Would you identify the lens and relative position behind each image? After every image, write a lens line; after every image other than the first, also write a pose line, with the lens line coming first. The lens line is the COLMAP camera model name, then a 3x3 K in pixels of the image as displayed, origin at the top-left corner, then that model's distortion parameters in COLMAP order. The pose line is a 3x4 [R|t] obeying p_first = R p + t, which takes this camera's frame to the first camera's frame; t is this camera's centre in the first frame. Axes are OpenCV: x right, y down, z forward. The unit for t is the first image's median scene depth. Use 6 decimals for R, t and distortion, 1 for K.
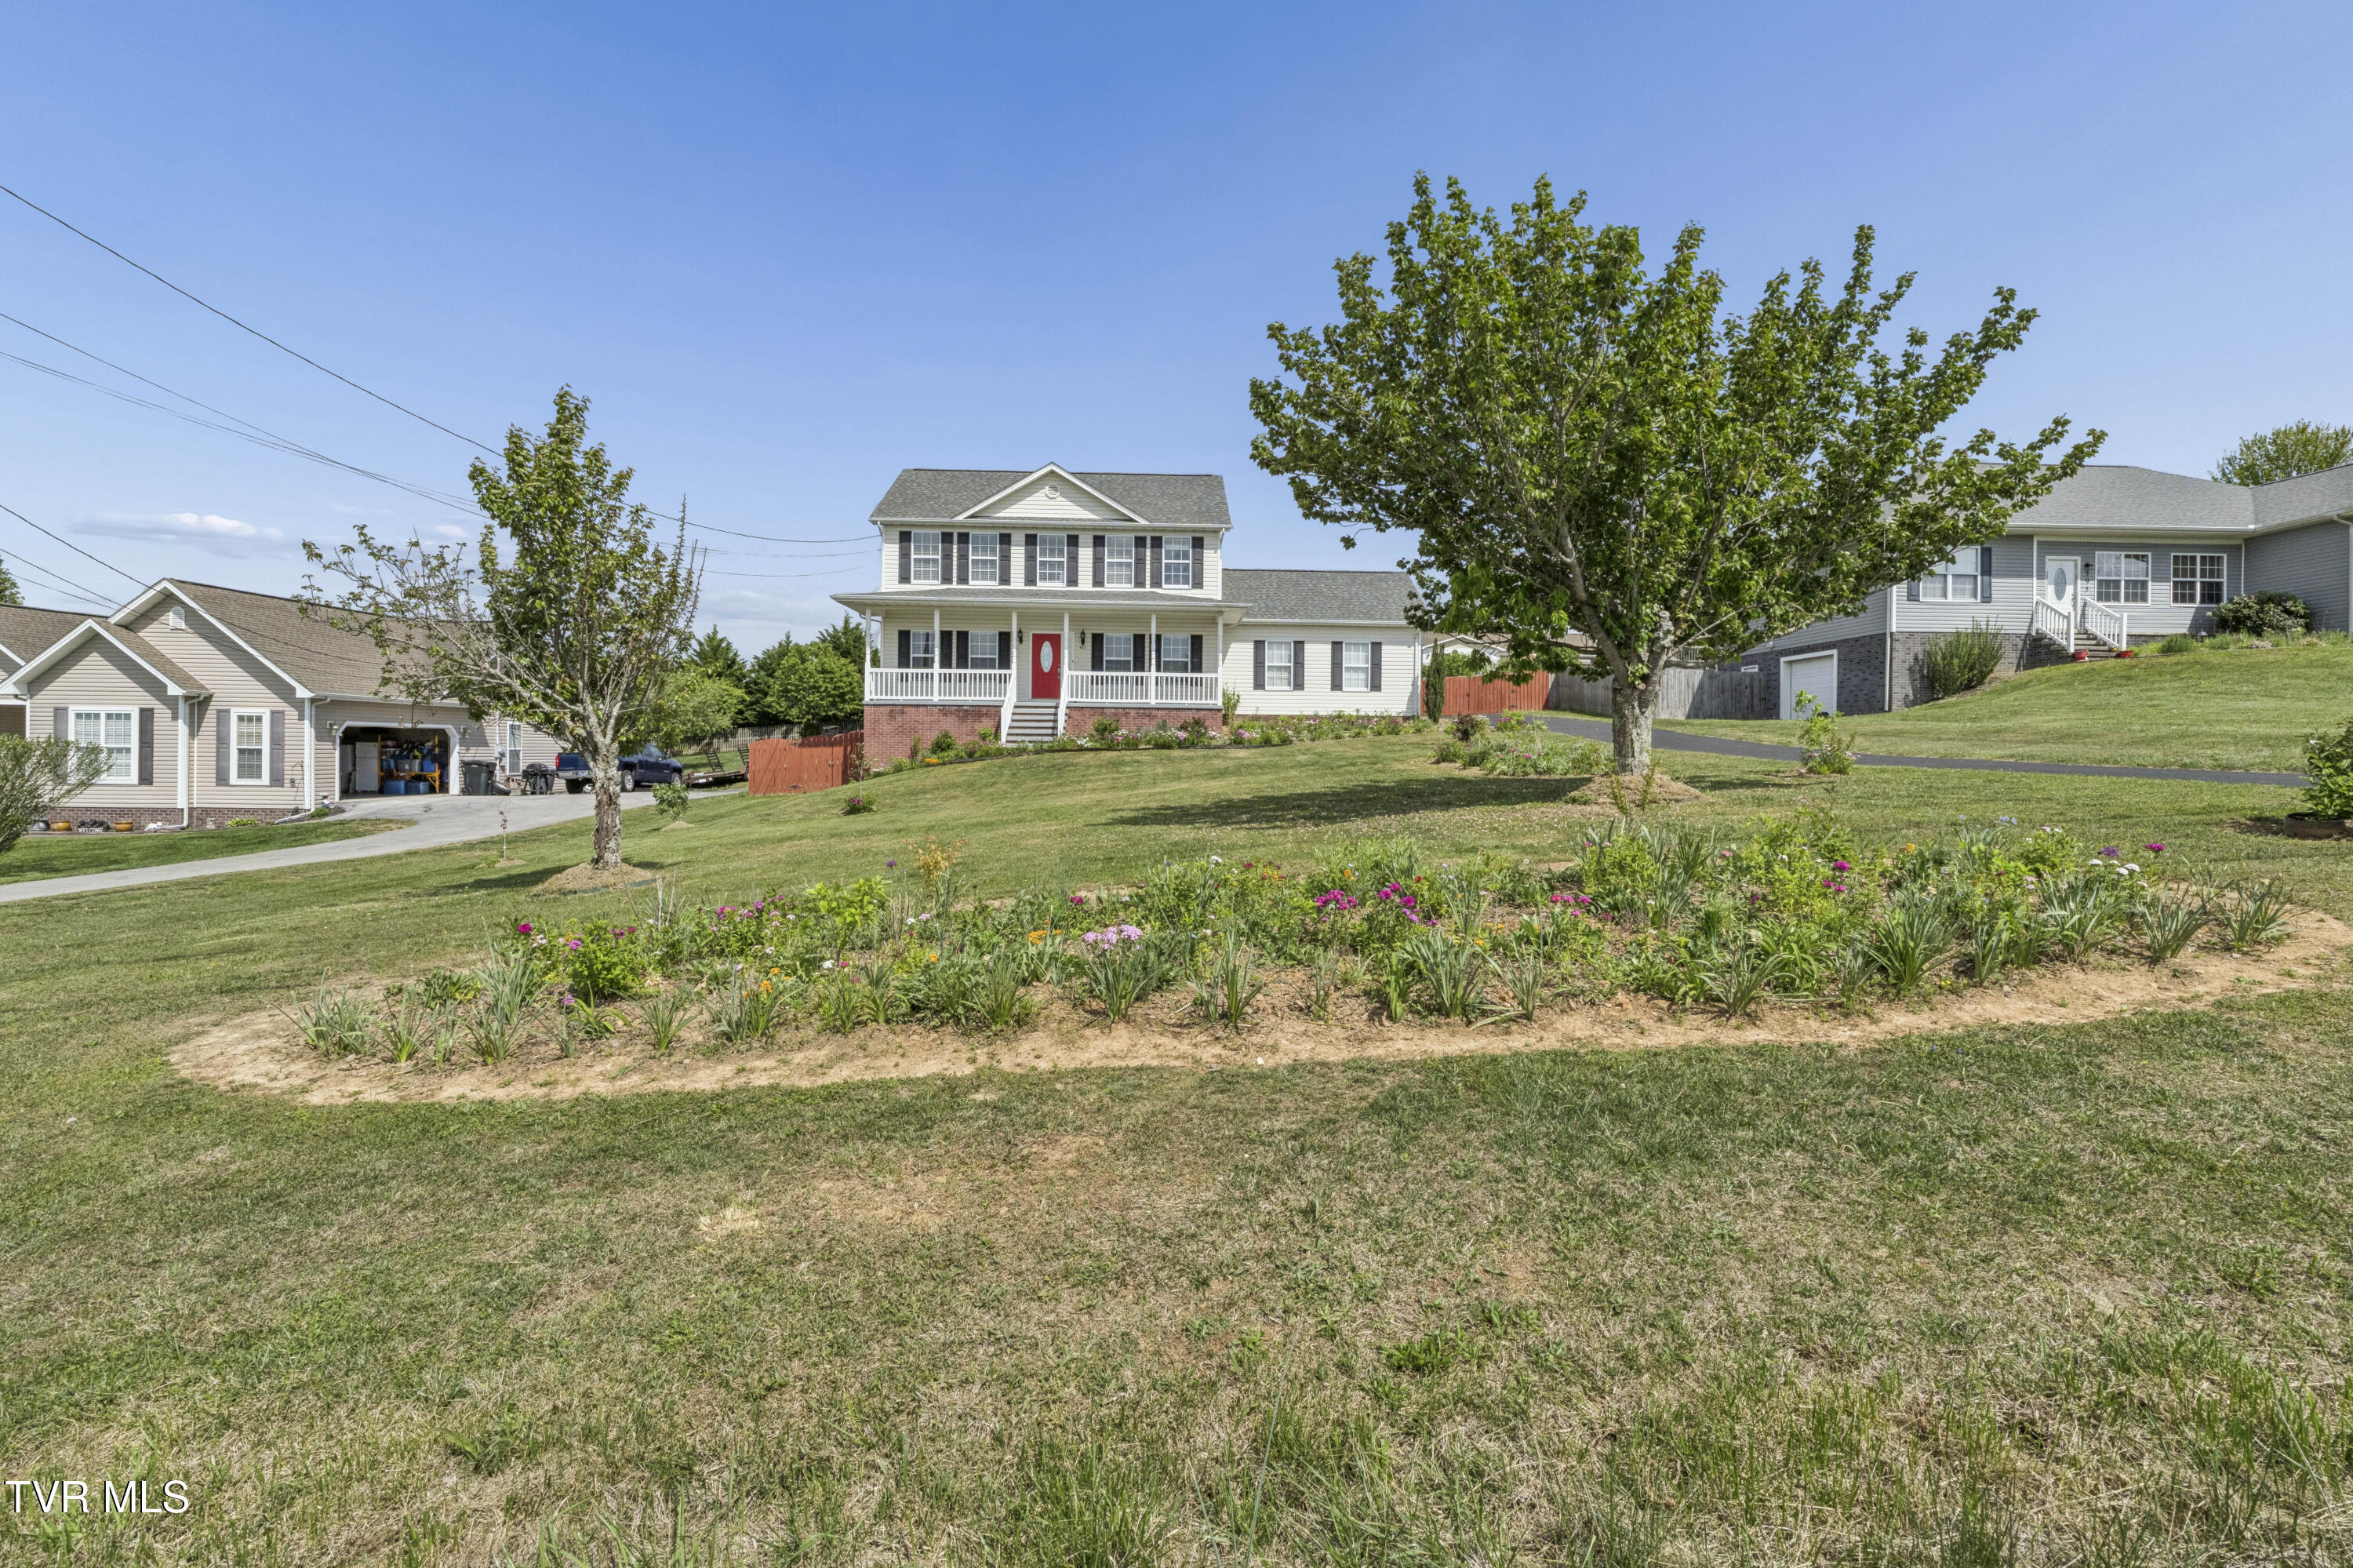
lens RADIAL K [[1098.0, 0, 1165.2], [0, 1098.0, 775.6], [0, 0, 1]] dist [0.001128, 0.000125]
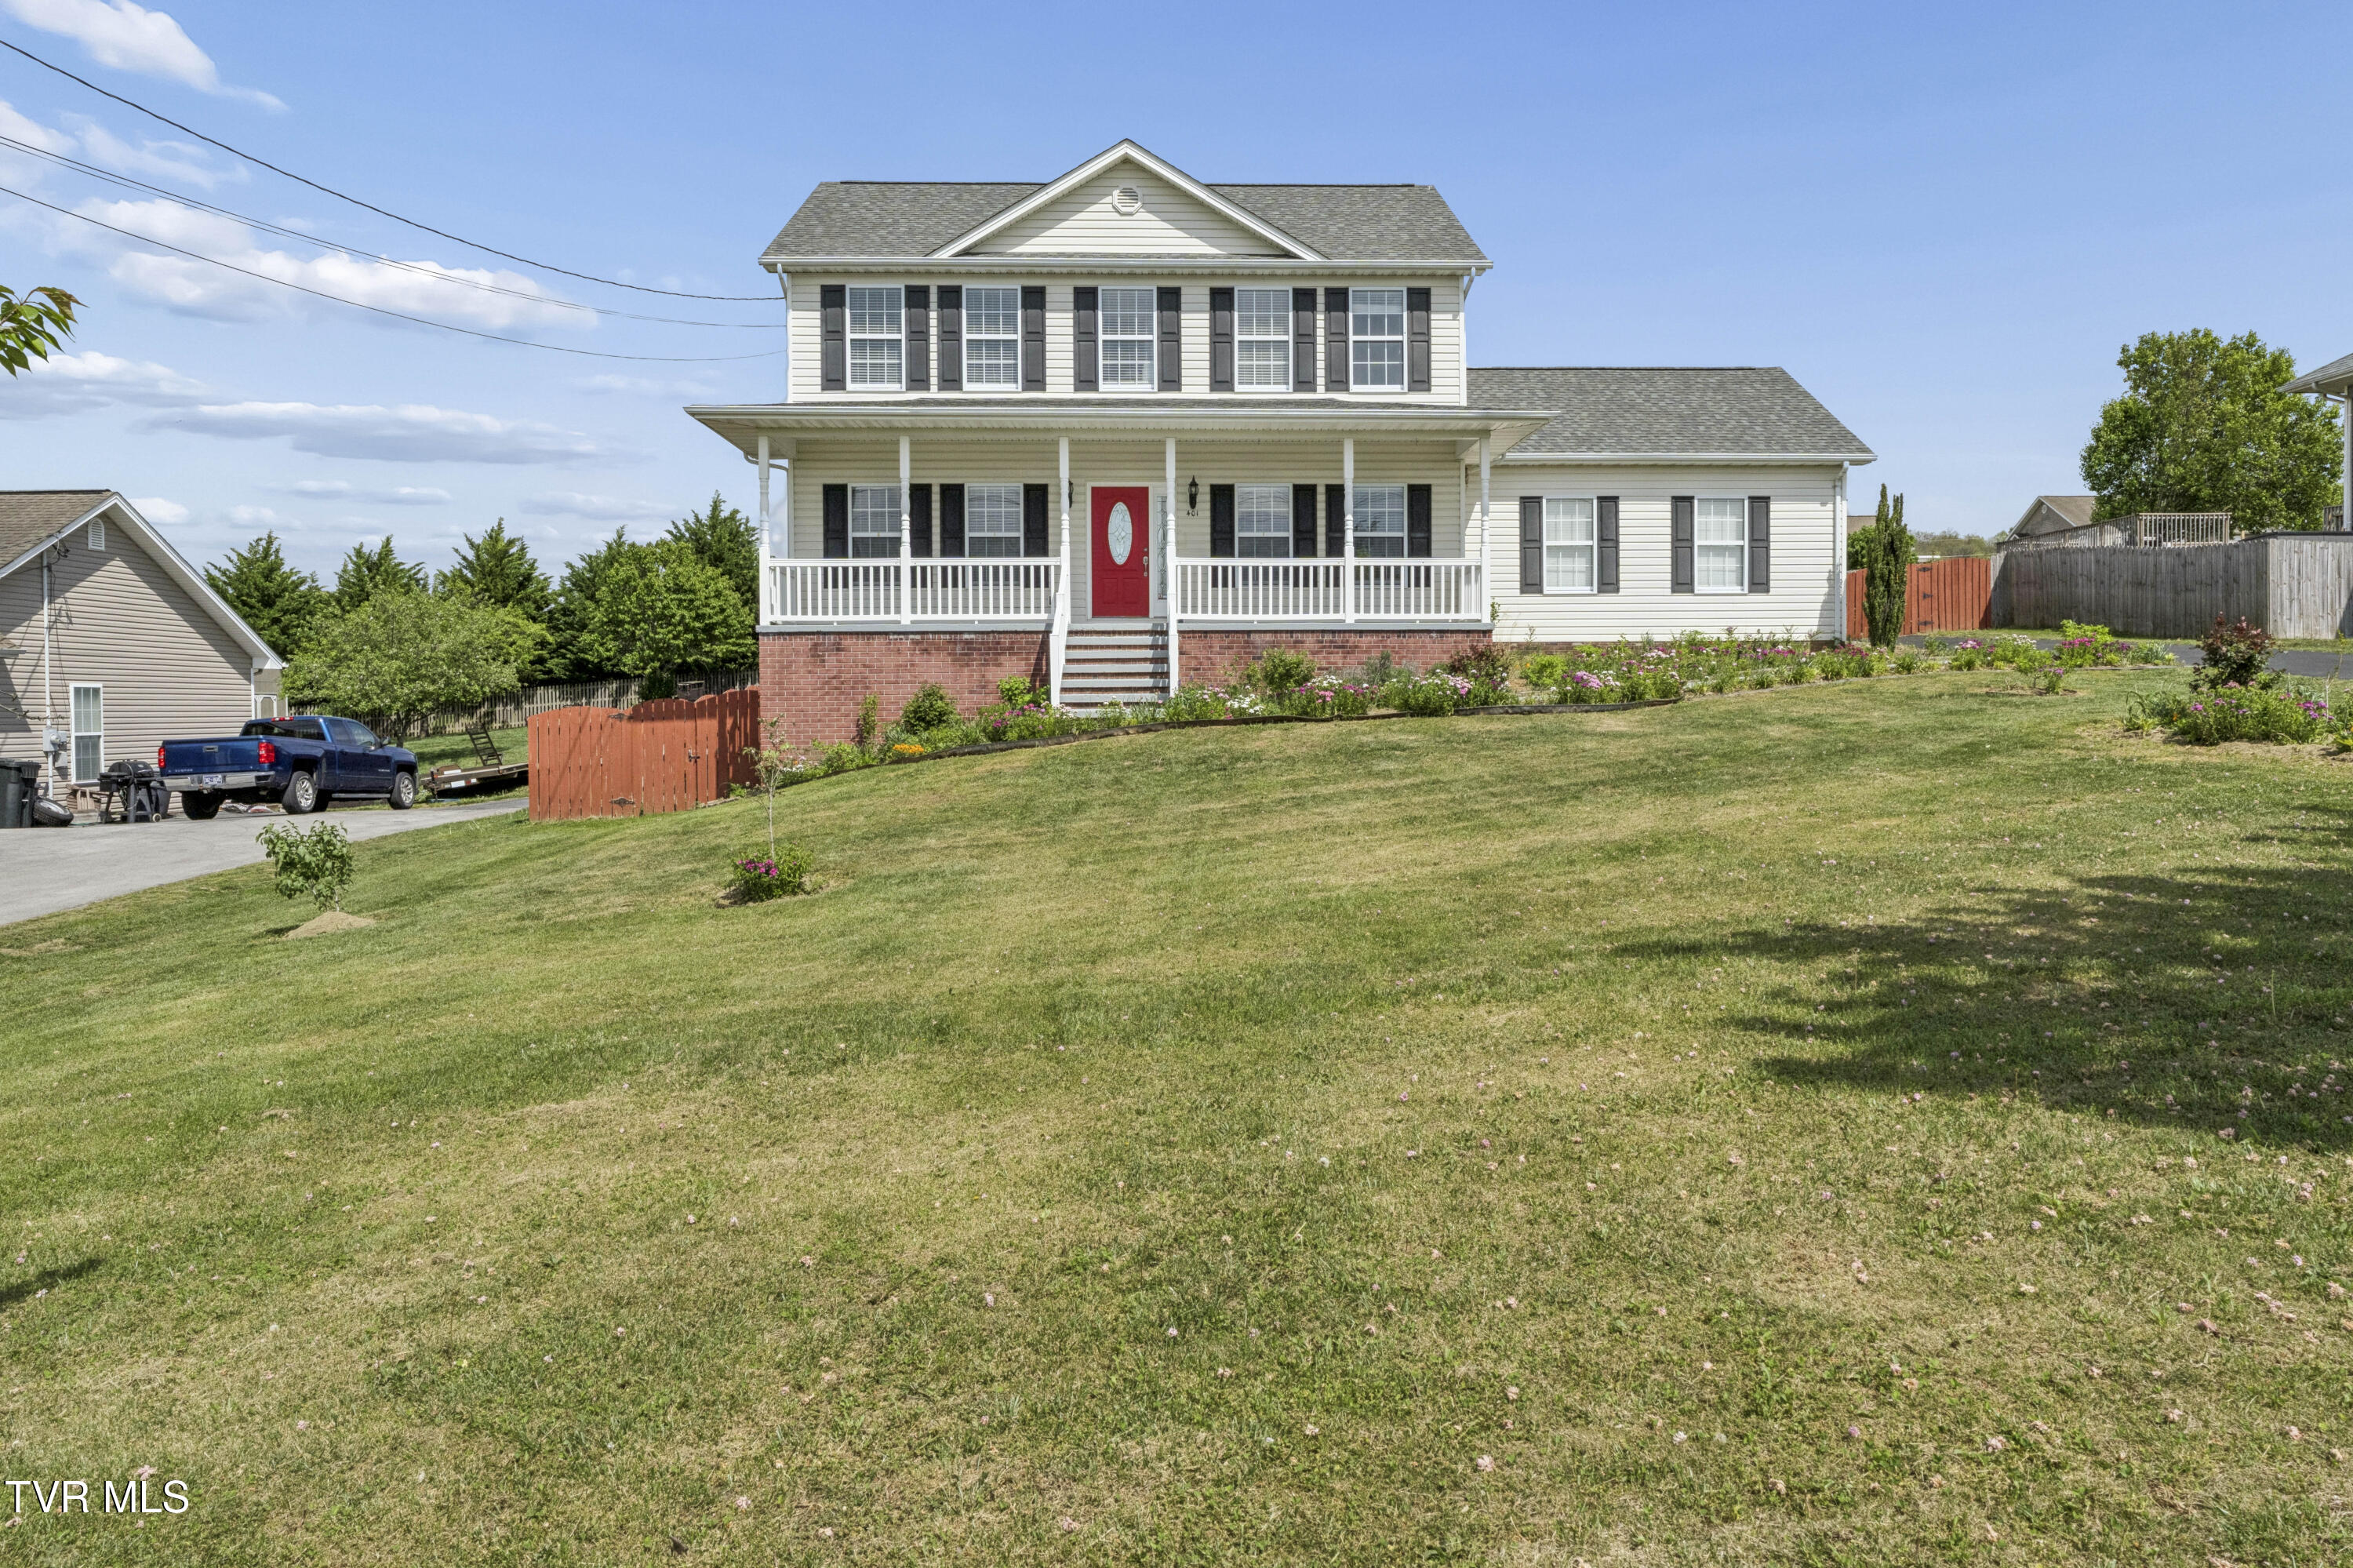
lens RADIAL K [[1580.9, 0, 1183.9], [0, 1580.9, 768.0], [0, 0, 1]] dist [-0.001356, -0.001505]
pose [[0.999838, -0.017534, 0.004132, -0.084072], [0.017470, 0.999736, 0.014929, -0.011443], [-0.004393, -0.014855, 0.999880, 0.278270]]
